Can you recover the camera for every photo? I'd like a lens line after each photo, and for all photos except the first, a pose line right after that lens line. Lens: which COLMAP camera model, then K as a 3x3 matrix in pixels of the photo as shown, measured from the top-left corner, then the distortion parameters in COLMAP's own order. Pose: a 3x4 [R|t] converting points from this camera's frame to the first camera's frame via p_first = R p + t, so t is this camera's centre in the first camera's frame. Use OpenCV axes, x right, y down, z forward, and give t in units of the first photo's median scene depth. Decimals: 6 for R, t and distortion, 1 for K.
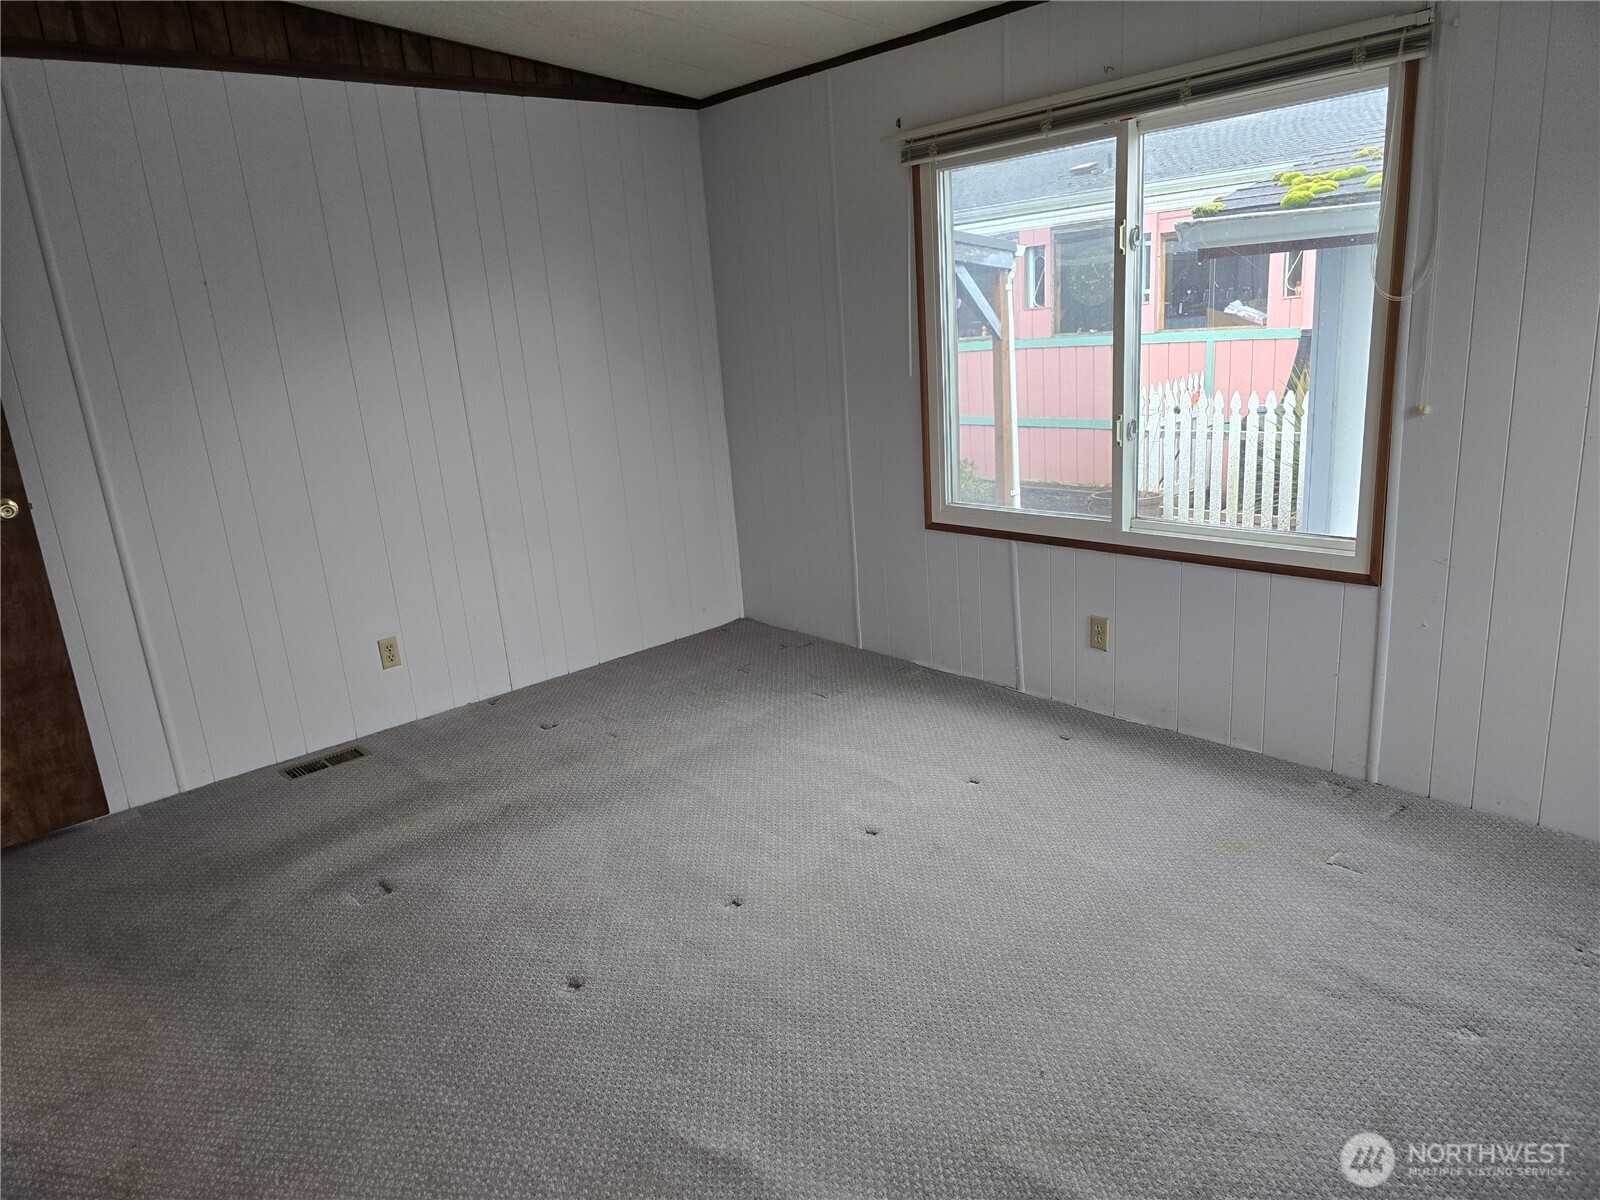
lens RADIAL K [[1071.6, 0, 796.5], [0, 1071.6, 599.1], [0, 0, 1]] dist [0.076033, -0.075426]
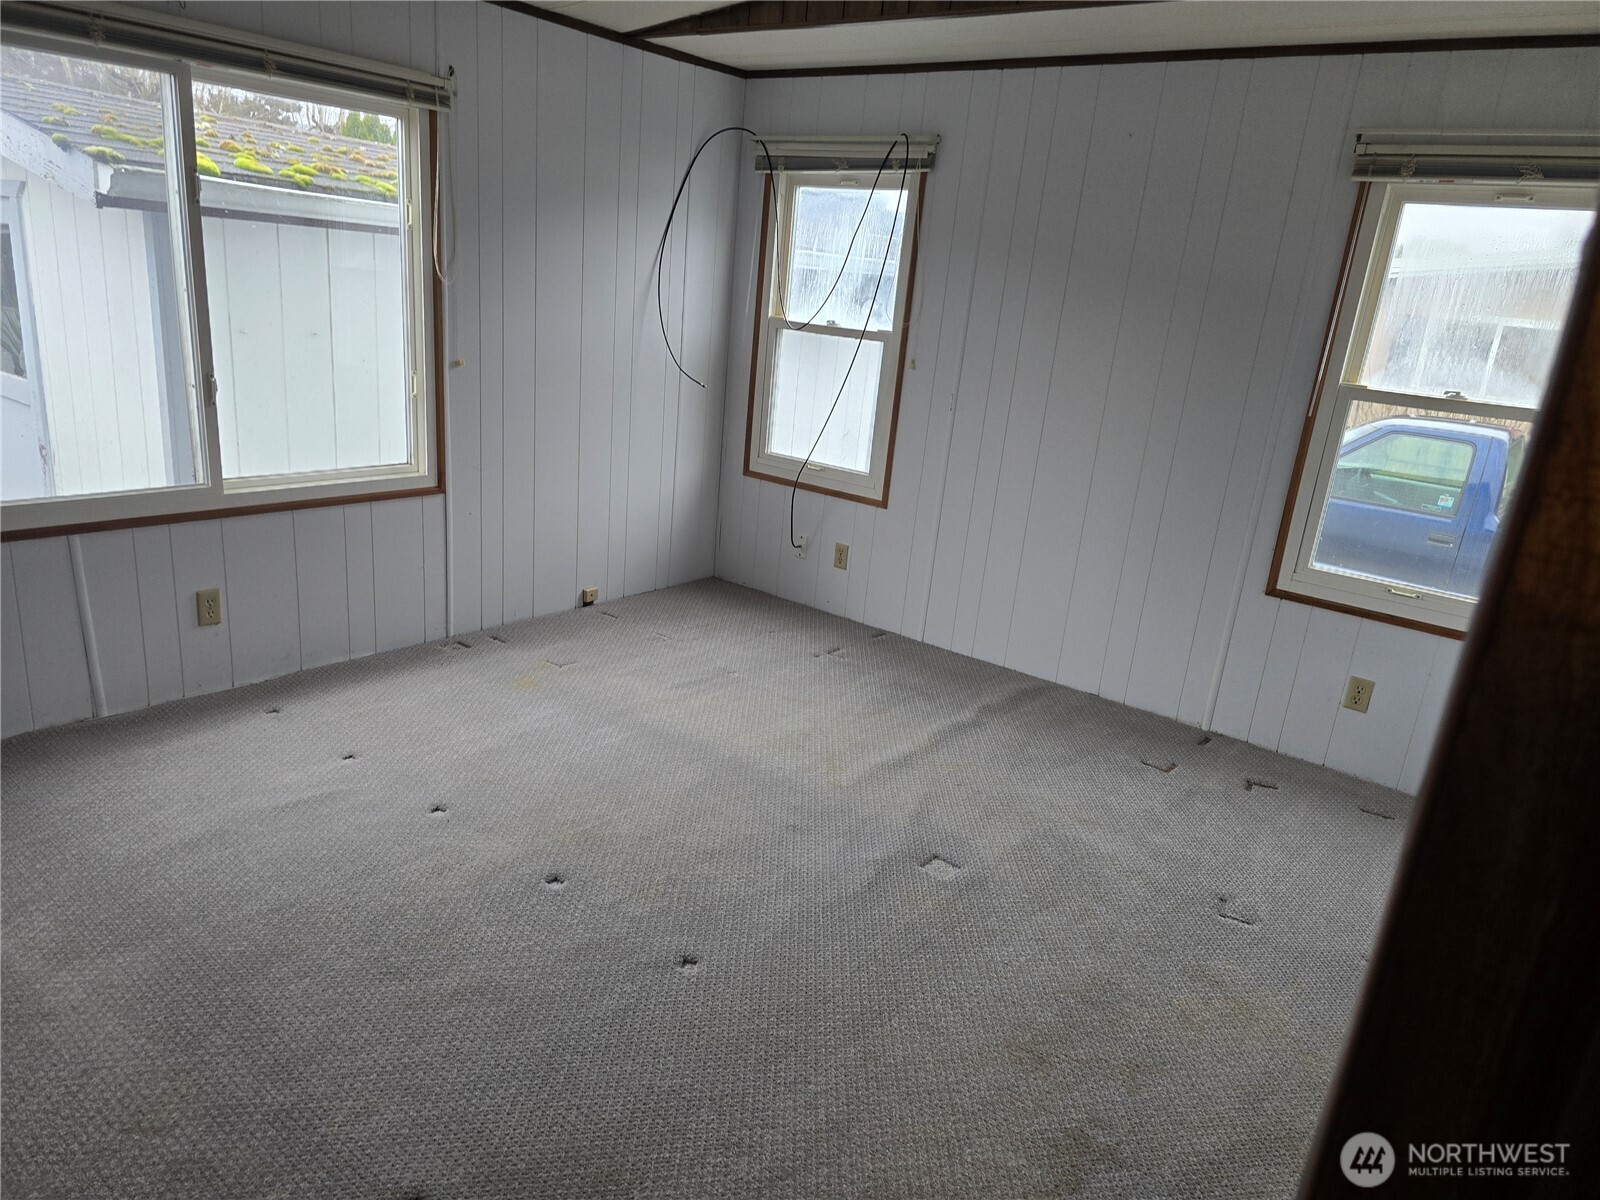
lens RADIAL K [[1071.6, 0, 796.5], [0, 1071.6, 599.1], [0, 0, 1]] dist [0.076033, -0.075426]
pose [[-0.177017, -0.221621, 0.958931, -0.878573], [0.187796, 0.948811, 0.253949, -0.146832], [-0.966125, 0.225037, -0.126336, 0.766117]]
